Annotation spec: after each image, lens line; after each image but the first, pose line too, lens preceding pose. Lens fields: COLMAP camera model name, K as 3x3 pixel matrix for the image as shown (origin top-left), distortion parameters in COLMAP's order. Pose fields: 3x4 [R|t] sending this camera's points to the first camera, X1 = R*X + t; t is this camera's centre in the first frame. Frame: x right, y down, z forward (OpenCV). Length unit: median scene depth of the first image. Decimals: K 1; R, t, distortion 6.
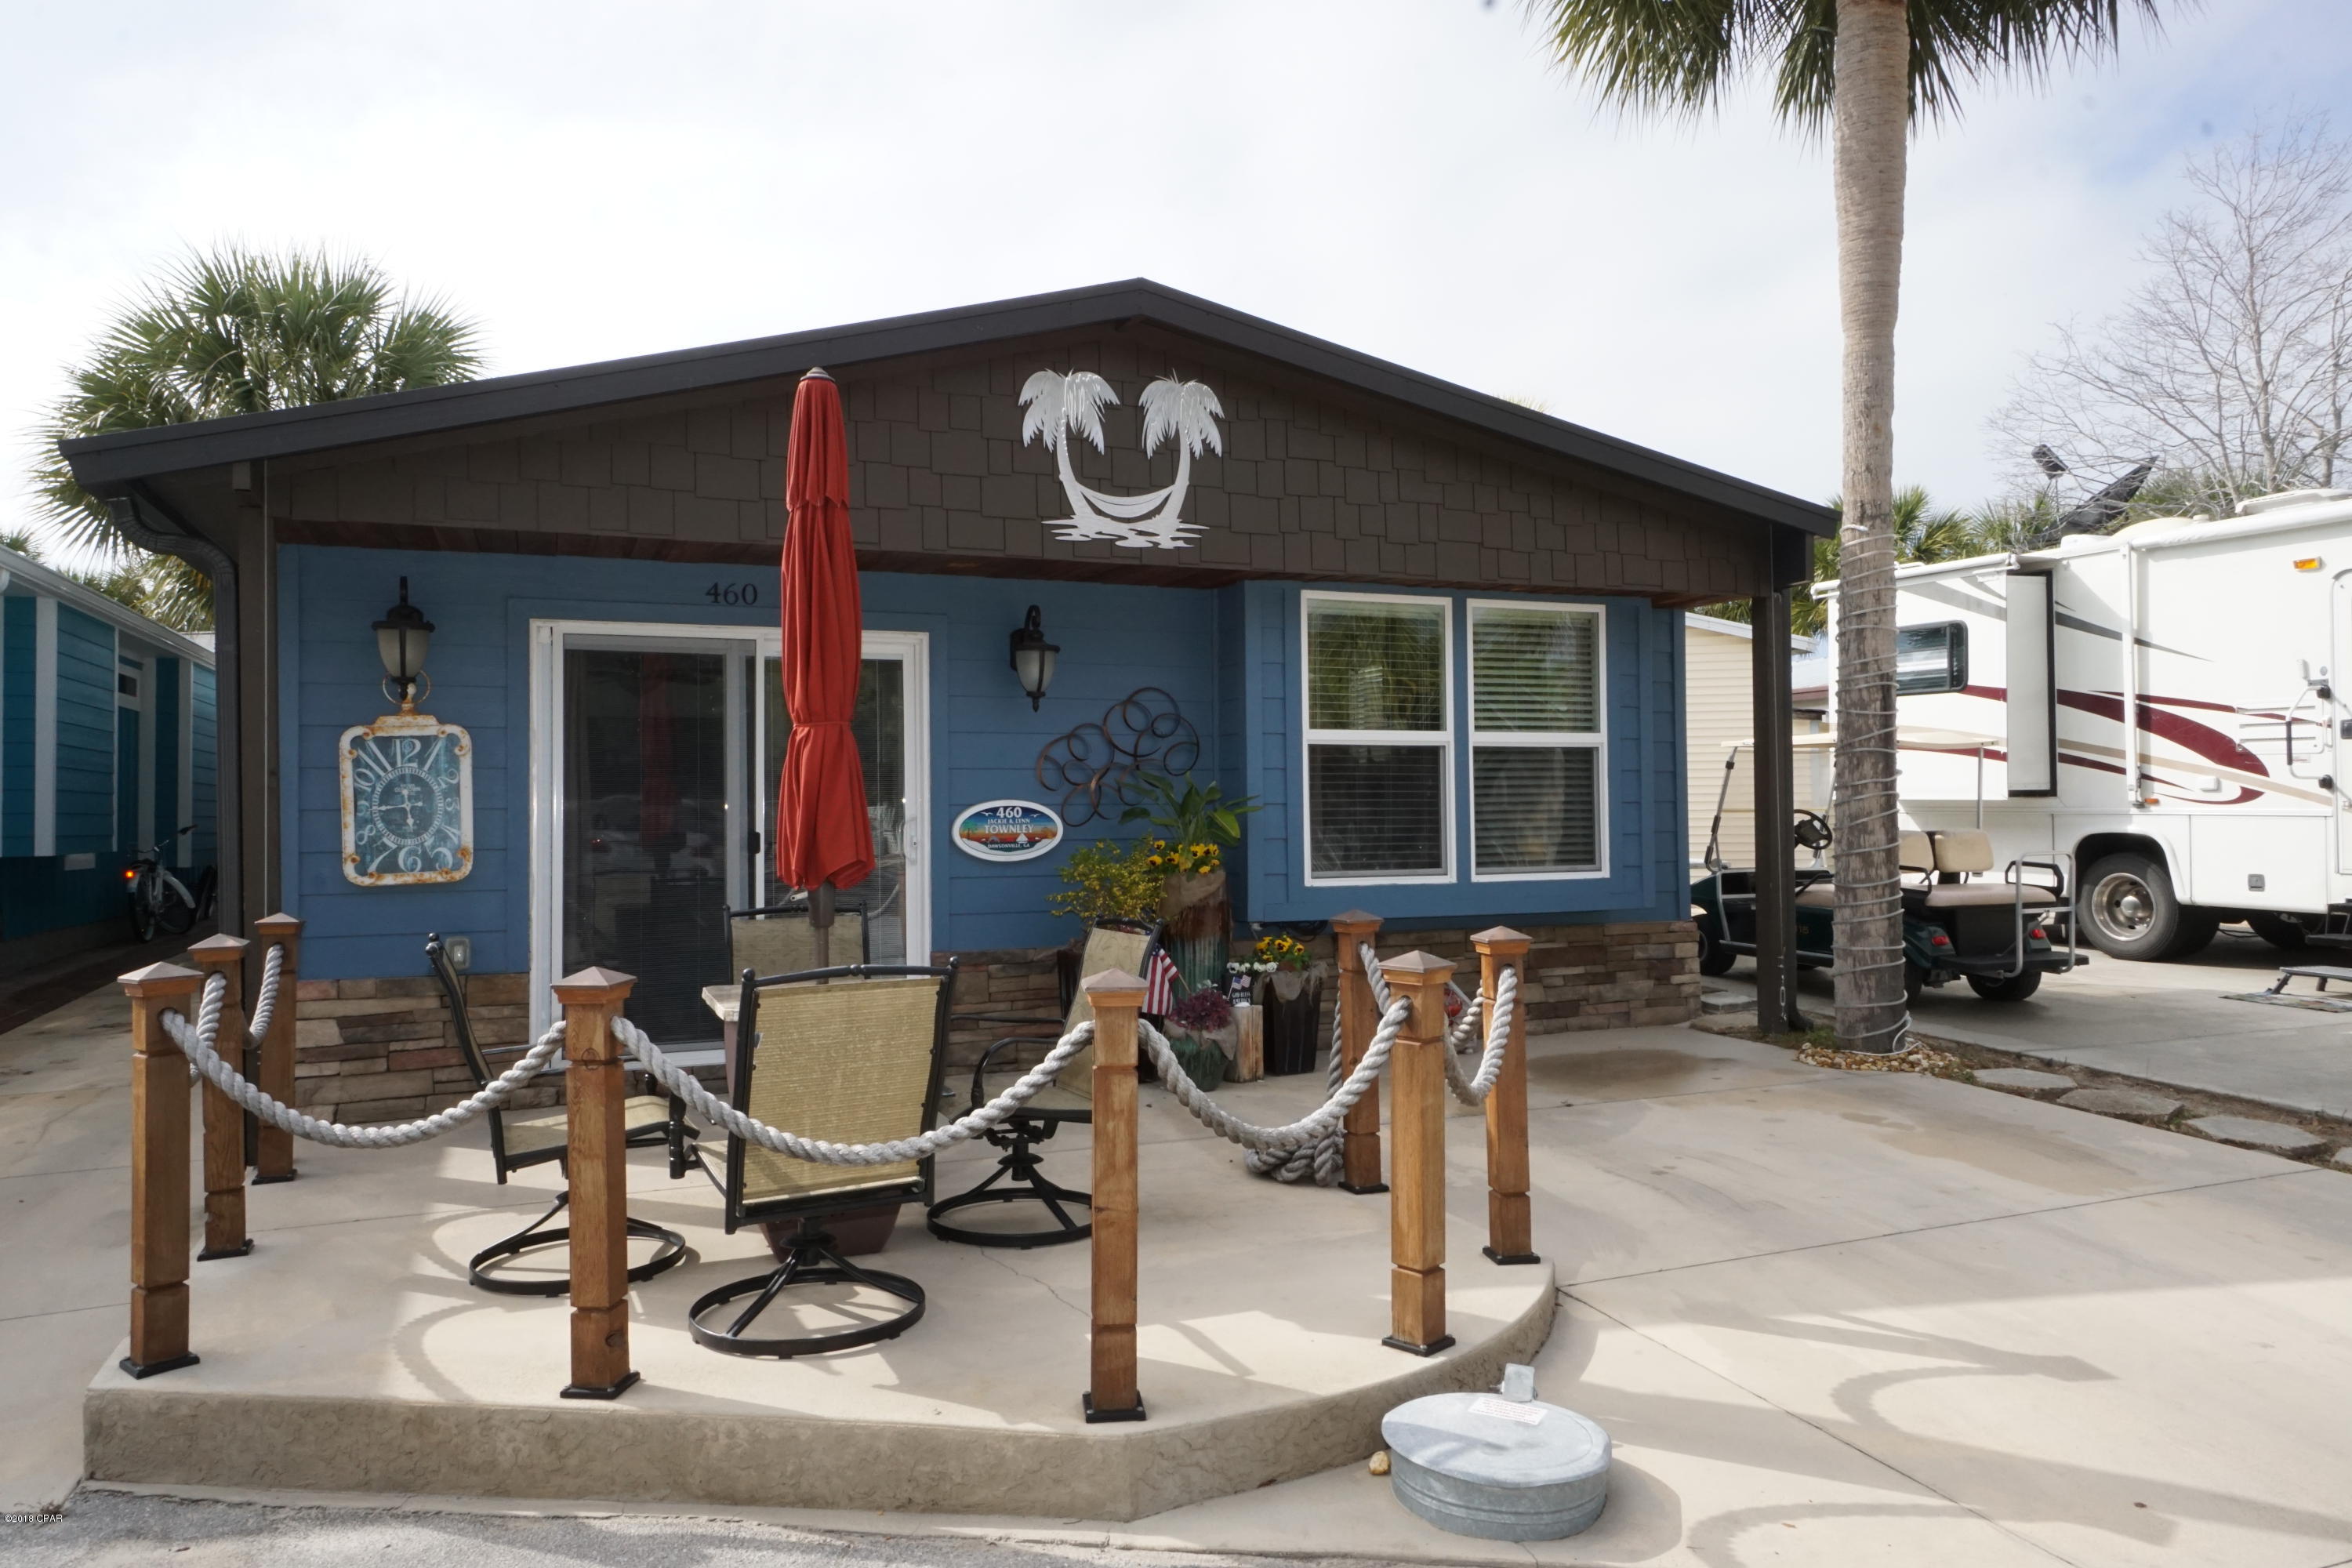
lens RADIAL K [[1549.3, 0, 1168.2], [0, 1549.3, 774.6], [0, 0, 1]] dist [0.000966, 0.023814]
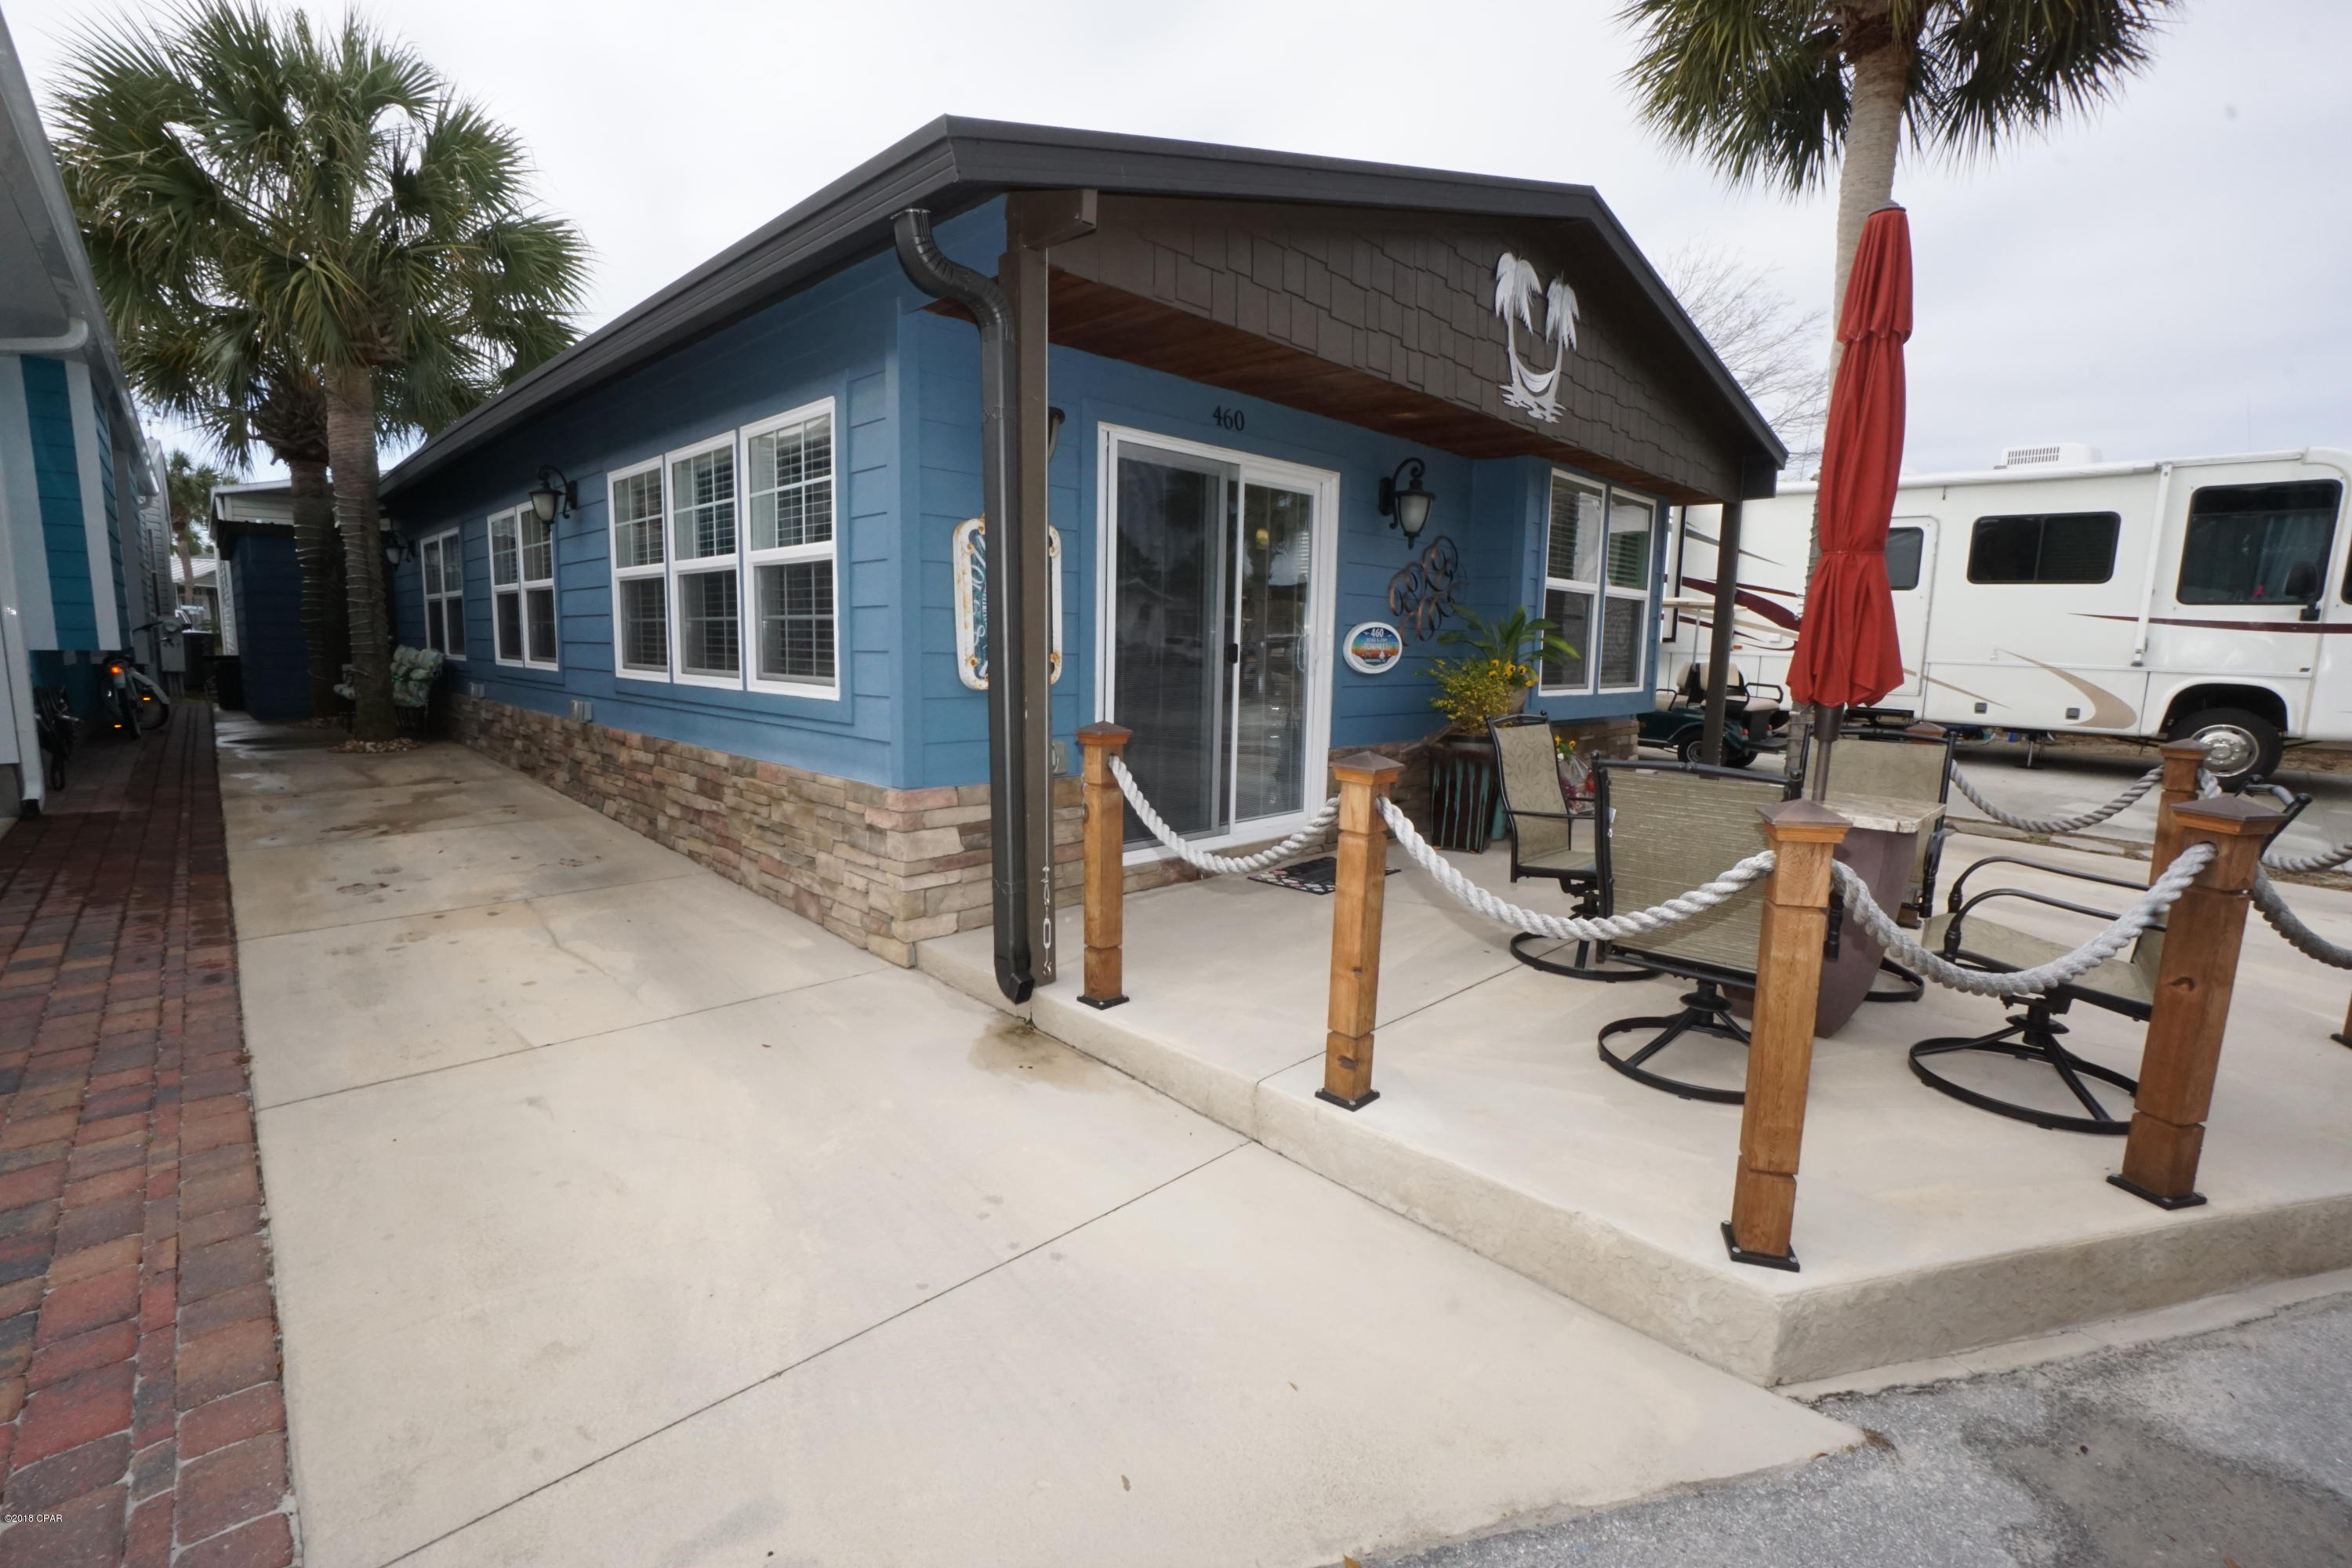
lens RADIAL K [[1034.8, 0, 1165.9], [0, 1034.8, 778.1], [0, 0, 1]] dist [-0.065146, 0.022523]
pose [[0.926053, -0.021494, 0.376782, -0.586991], [-0.039291, 0.987460, 0.152899, 0.021032], [-0.375343, -0.156397, 0.913596, 0.328116]]
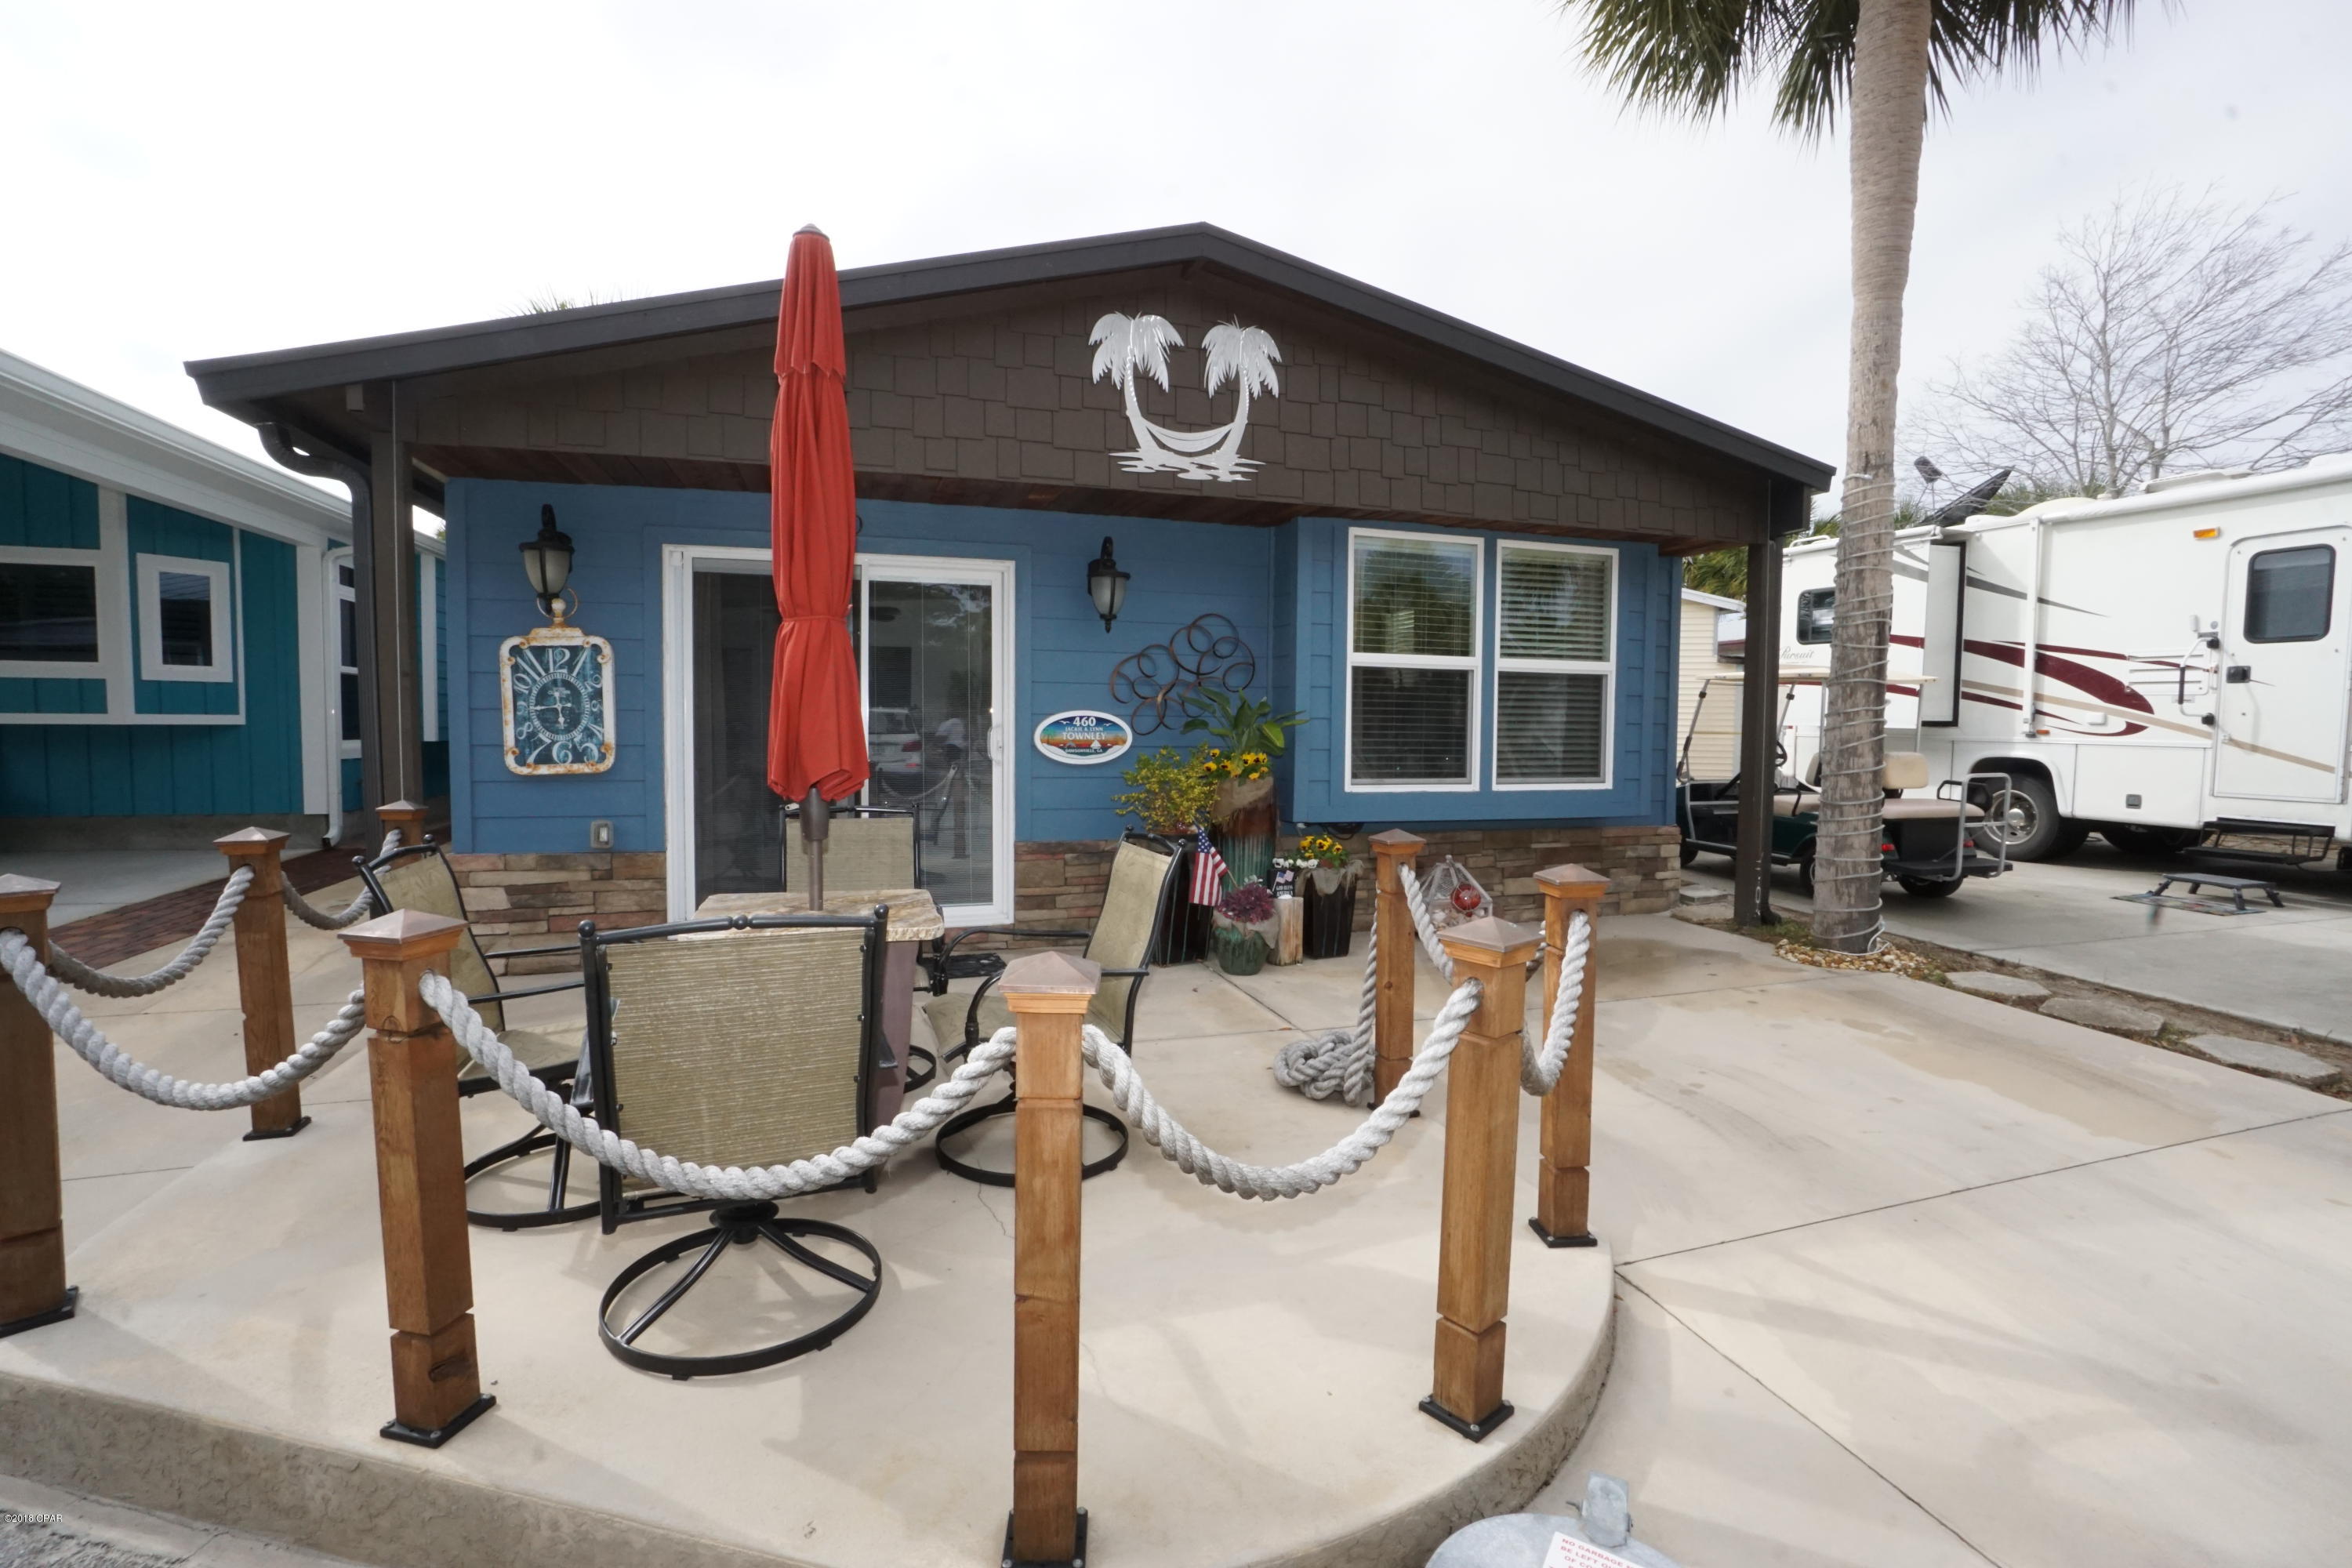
lens RADIAL K [[1034.8, 0, 1165.9], [0, 1034.8, 778.1], [0, 0, 1]] dist [-0.065146, 0.022523]
pose [[0.996083, 0.023575, -0.085224, 0.023745], [-0.016963, 0.996848, 0.077496, 0.006427], [0.086783, -0.075747, 0.993343, 0.259520]]
